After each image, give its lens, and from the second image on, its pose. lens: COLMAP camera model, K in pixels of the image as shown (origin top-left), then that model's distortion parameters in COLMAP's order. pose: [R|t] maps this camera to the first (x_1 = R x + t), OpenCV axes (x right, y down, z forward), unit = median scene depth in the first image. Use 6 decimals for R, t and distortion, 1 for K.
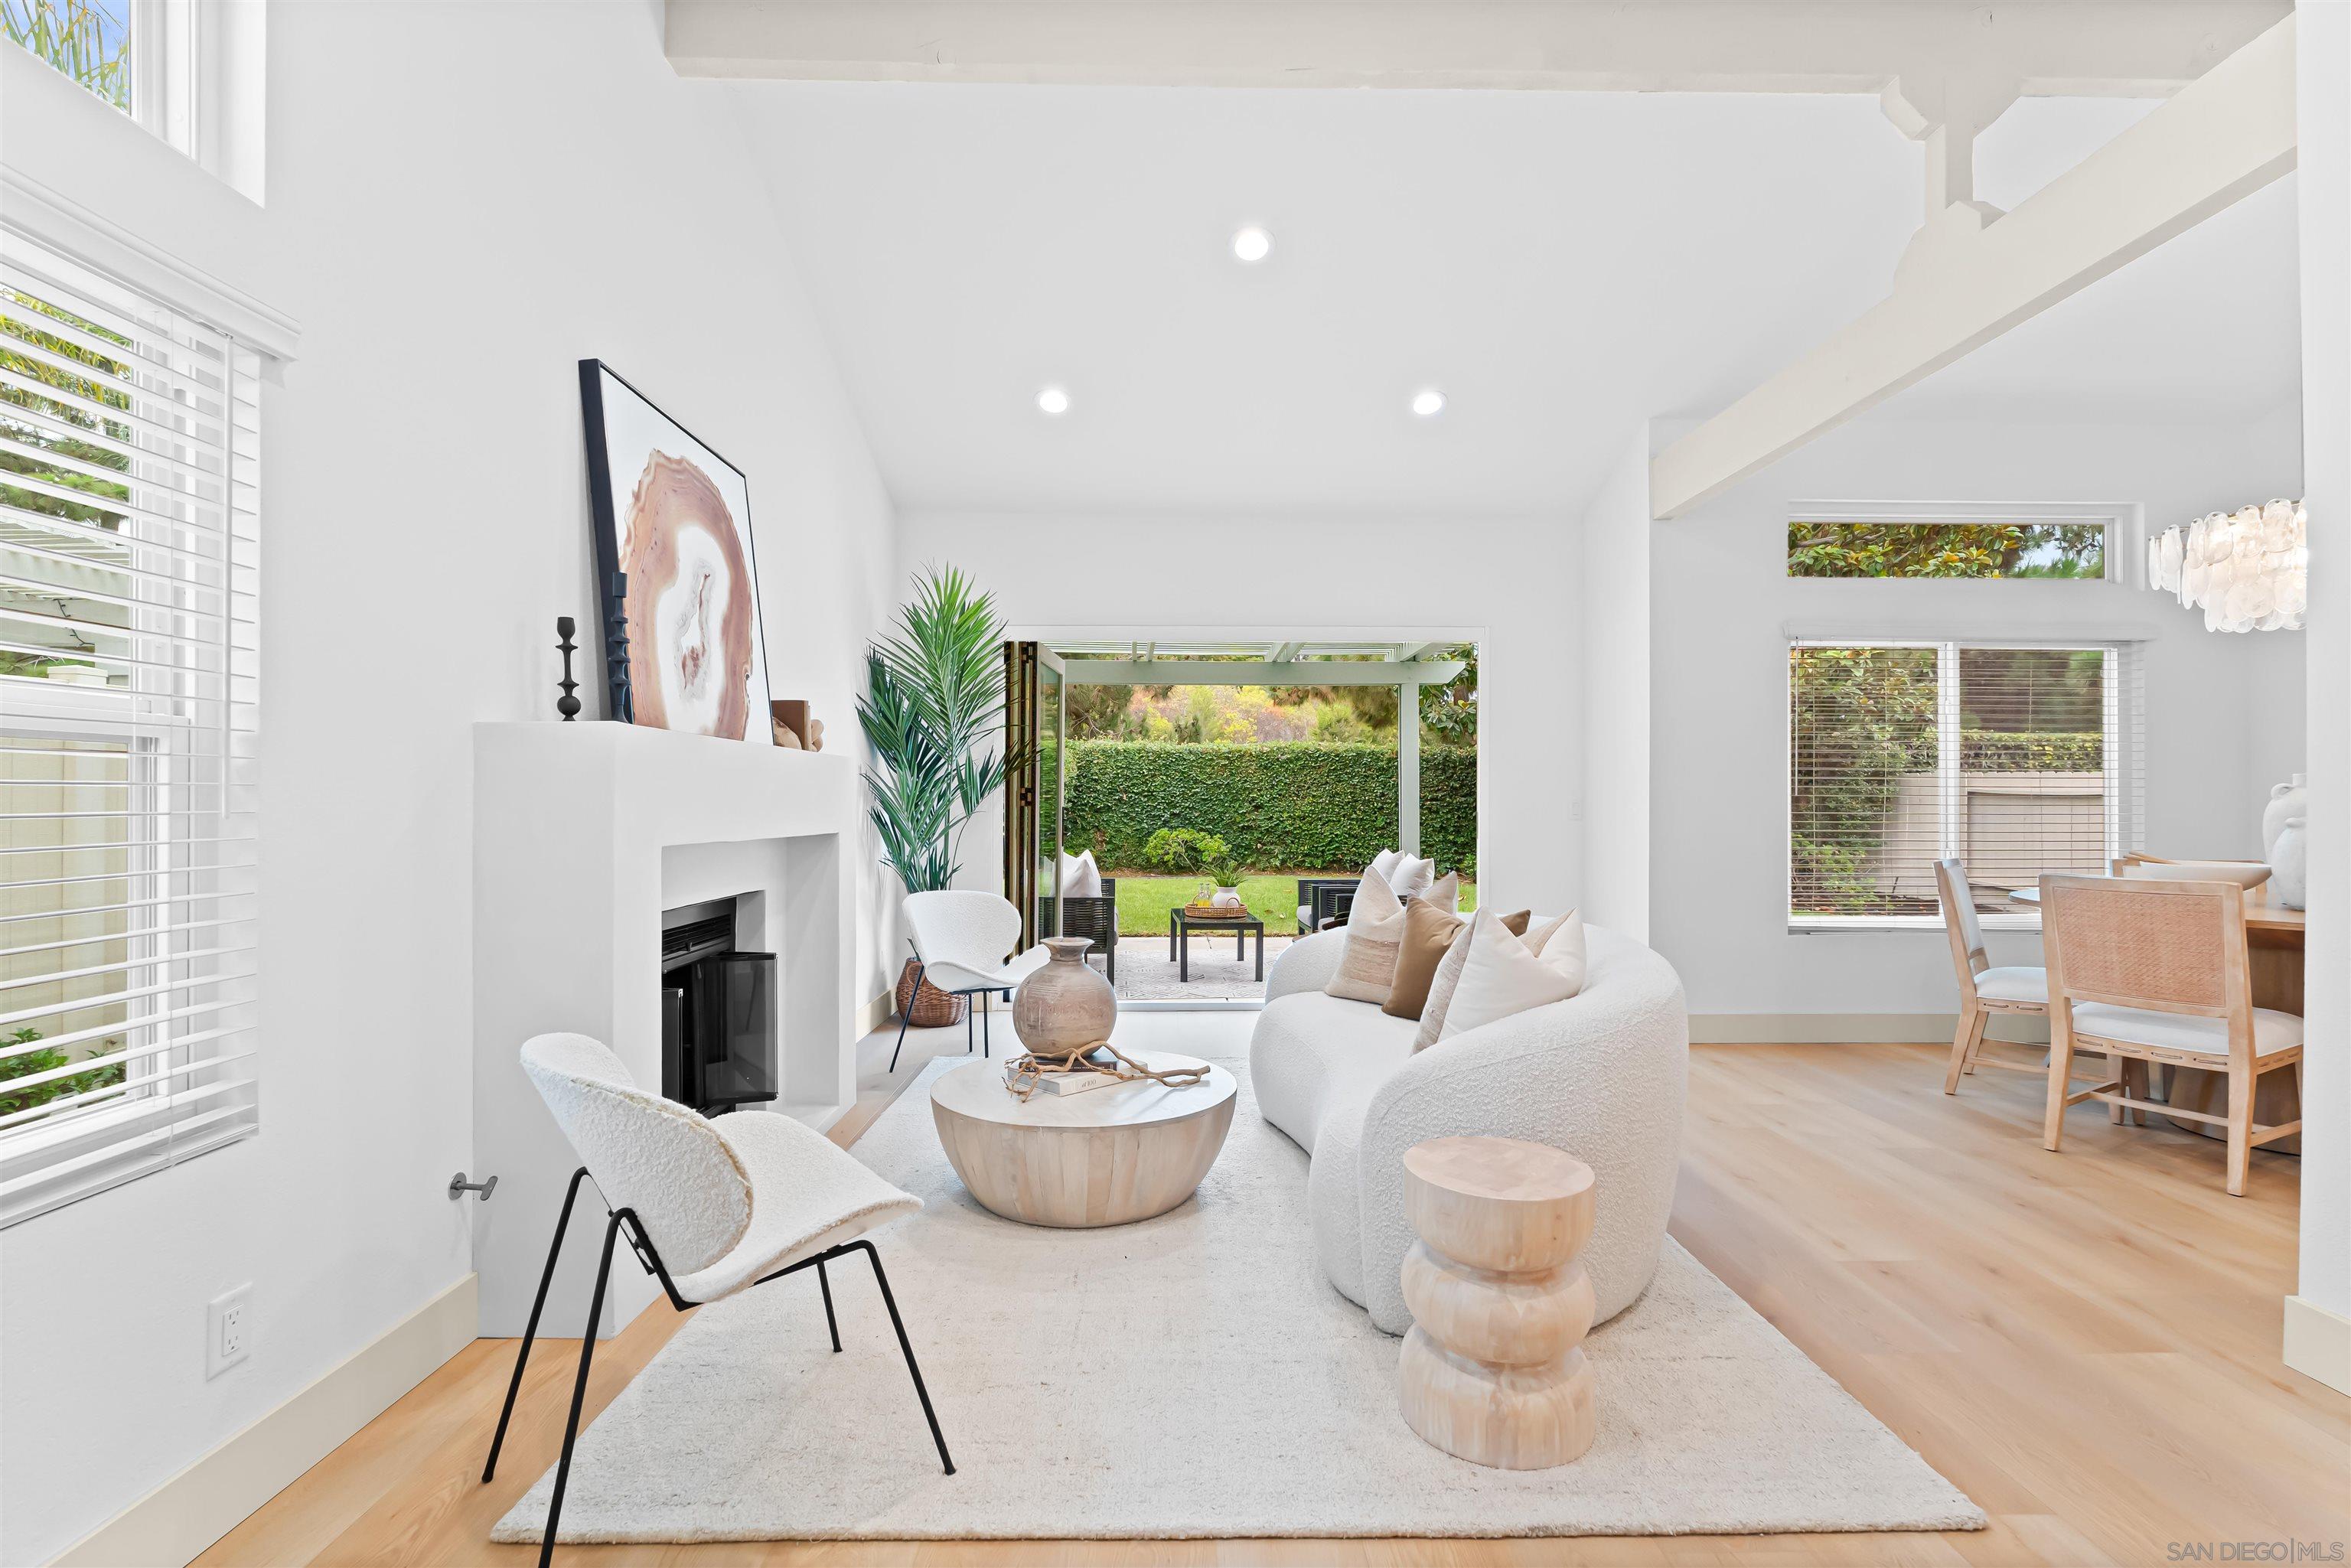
lens RADIAL K [[1055.1, 0, 1177.7], [0, 1055.1, 796.5], [0, 0, 1]] dist [-0.001135, 0.001075]
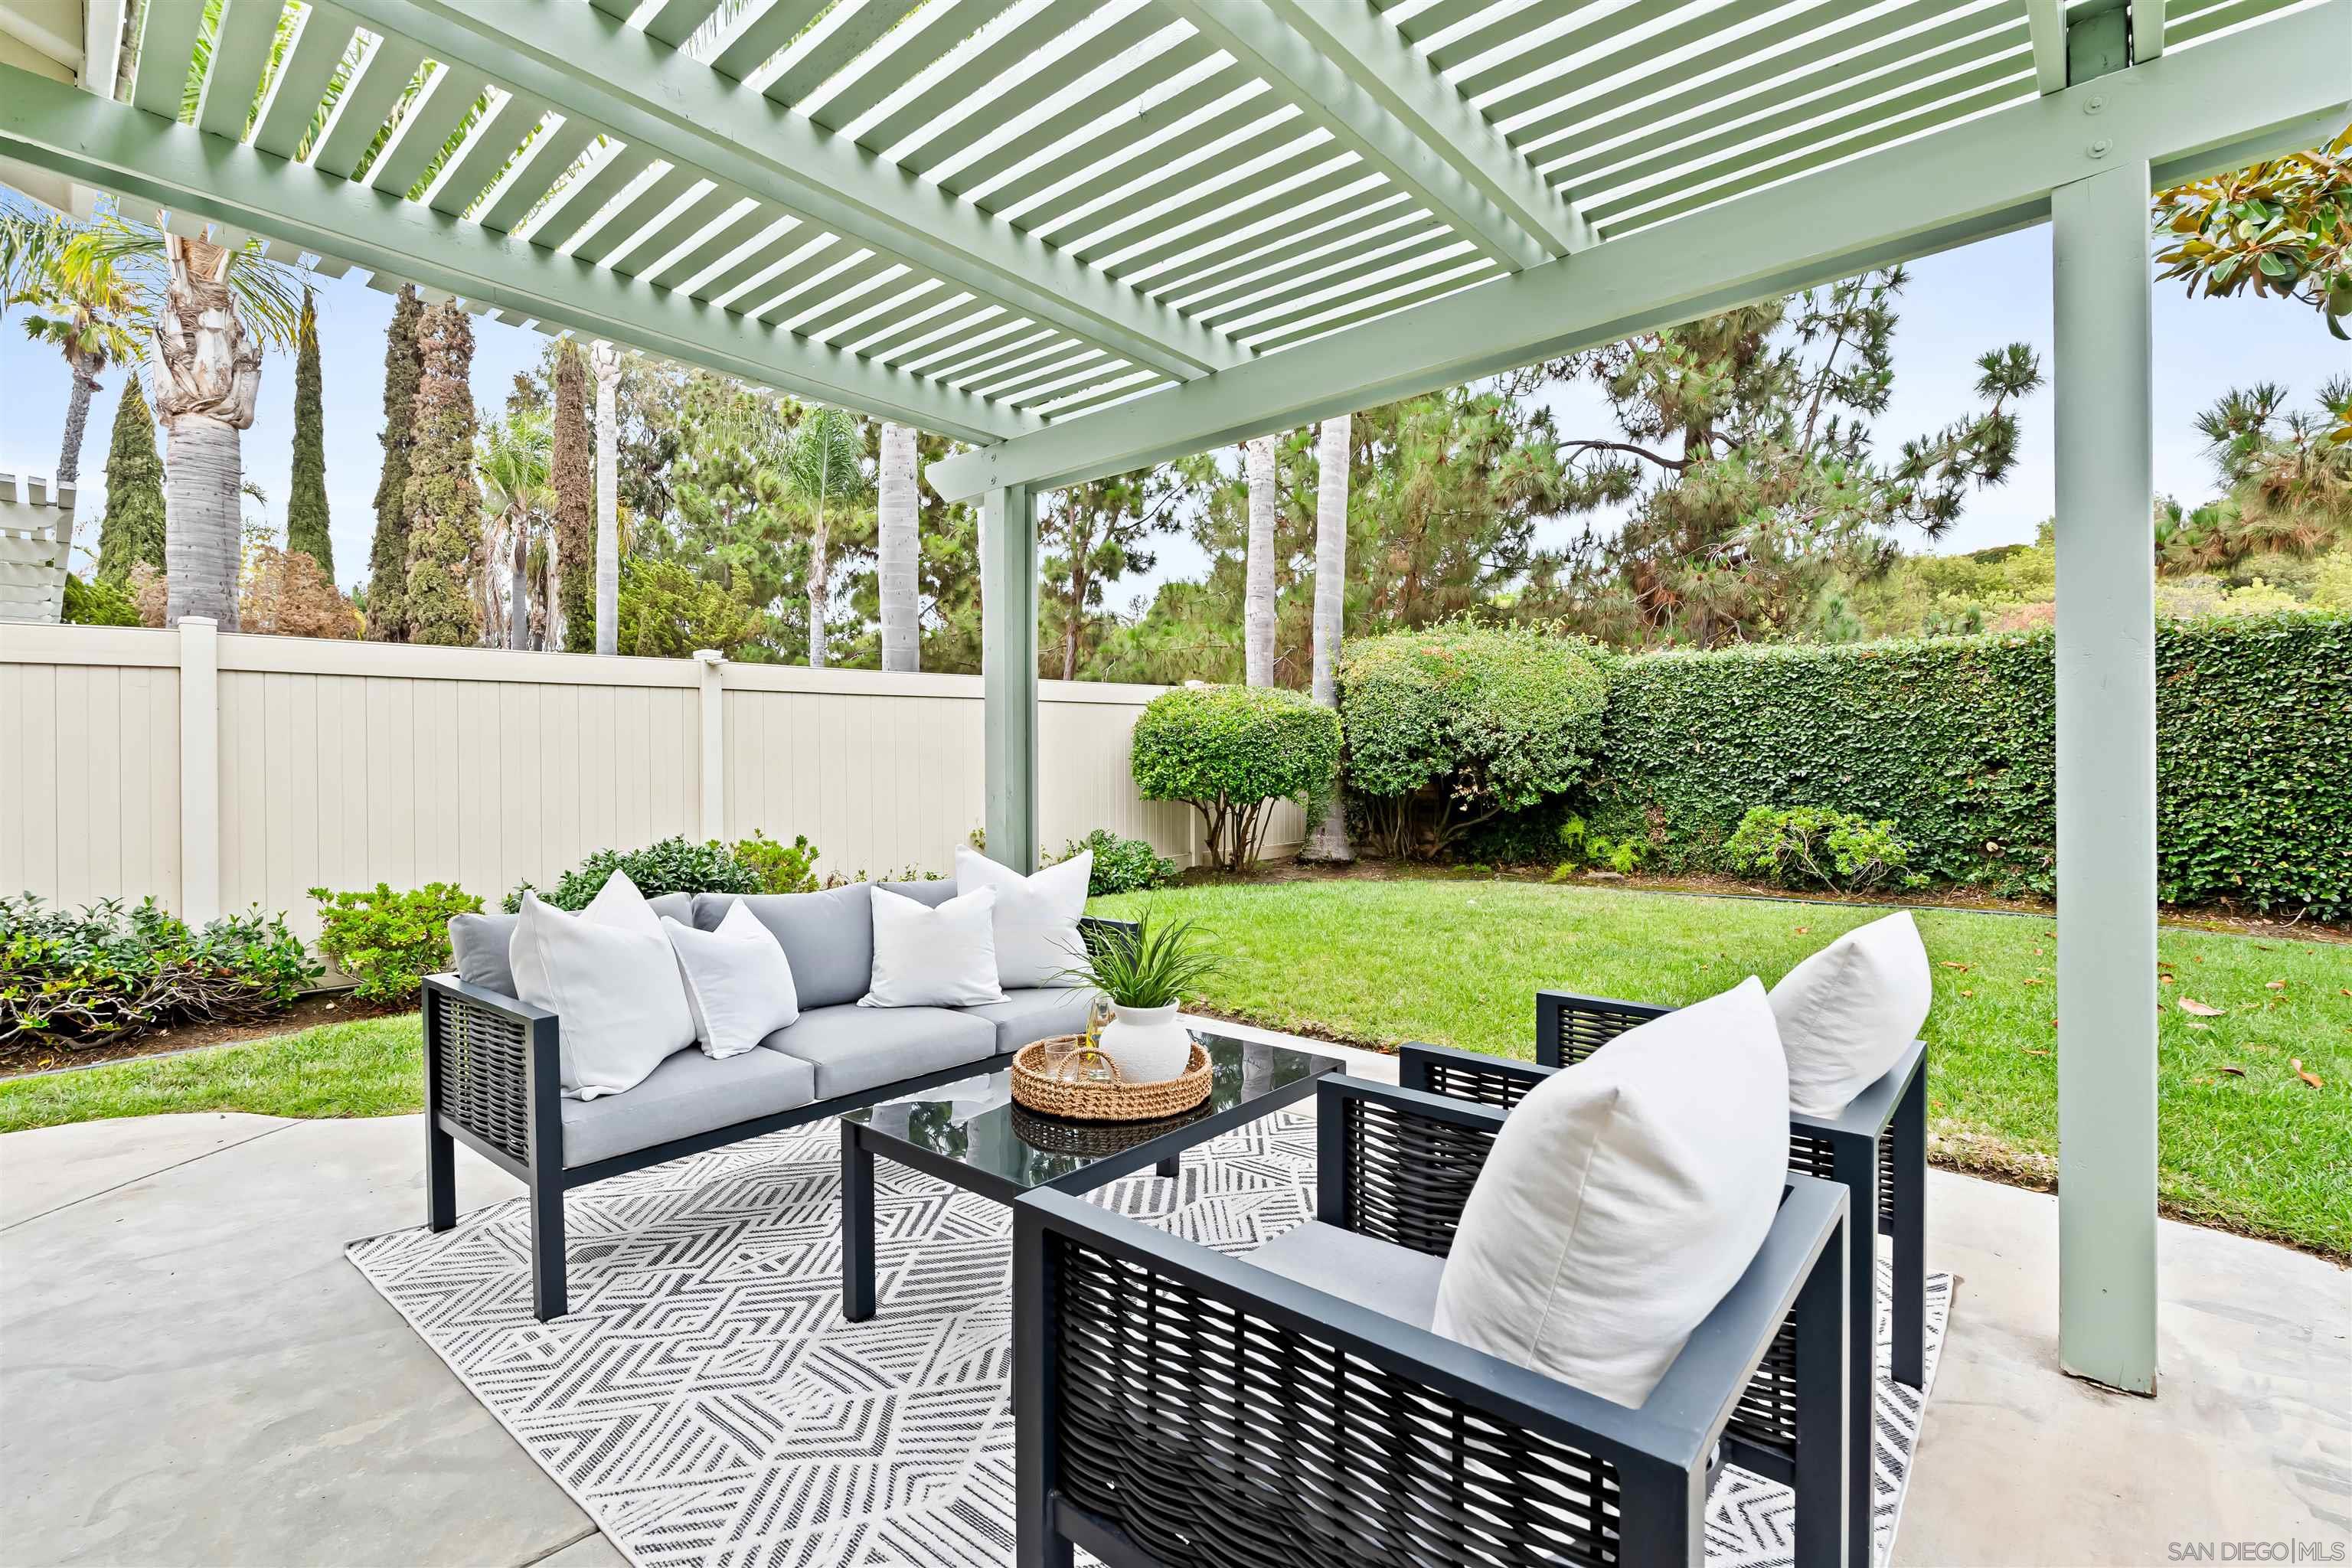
lens RADIAL K [[1055.5, 0, 1163.0], [0, 1055.5, 772.2], [0, 0, 1]] dist [-0.001135, 0.001075]
pose [[0.733729, 0.000807, -0.679442, 0.123557], [0.005587, 0.999958, 0.007221, 0.008091], [0.679419, -0.009094, 0.733694, 0.396599]]
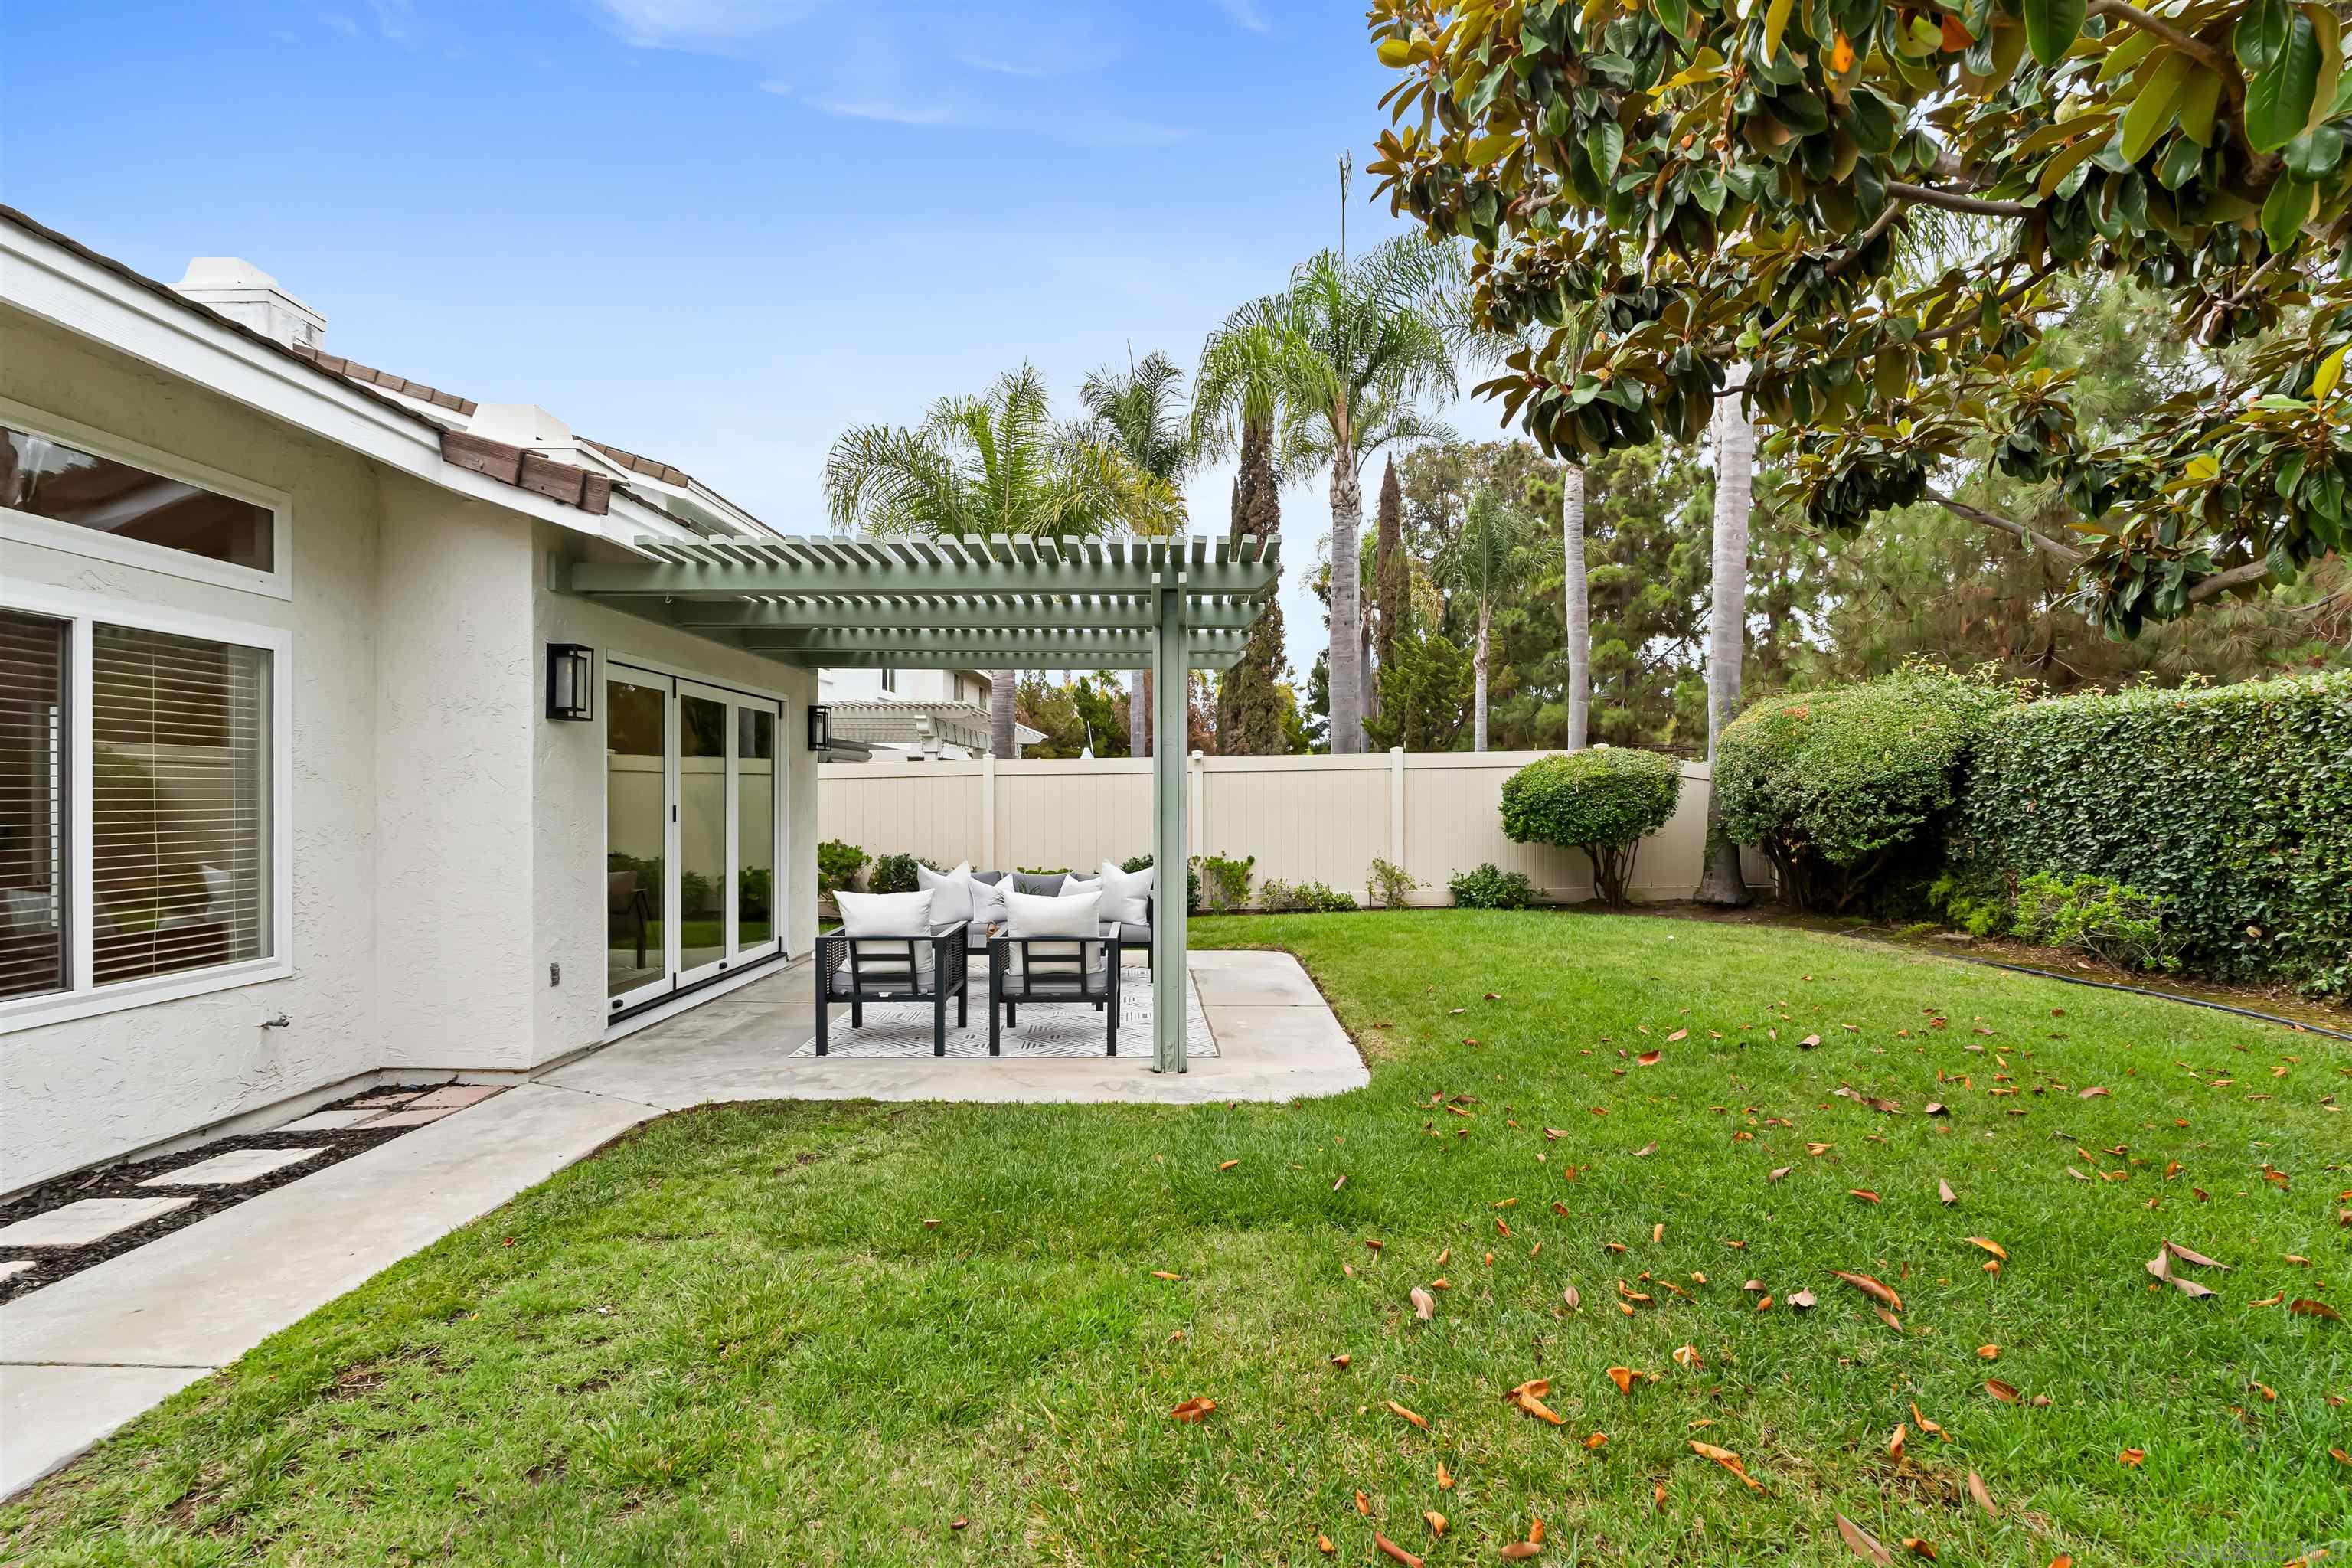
lens RADIAL K [[1055.5, 0, 1163.6], [0, 1055.5, 799.6], [0, 0, 1]] dist [-0.001135, 0.001075]
pose [[-0.022653, 0.005571, -0.999728, 0.479364], [0.006097, 0.999967, 0.005435, -0.008371], [0.999725, -0.005973, -0.022686, 0.584262]]
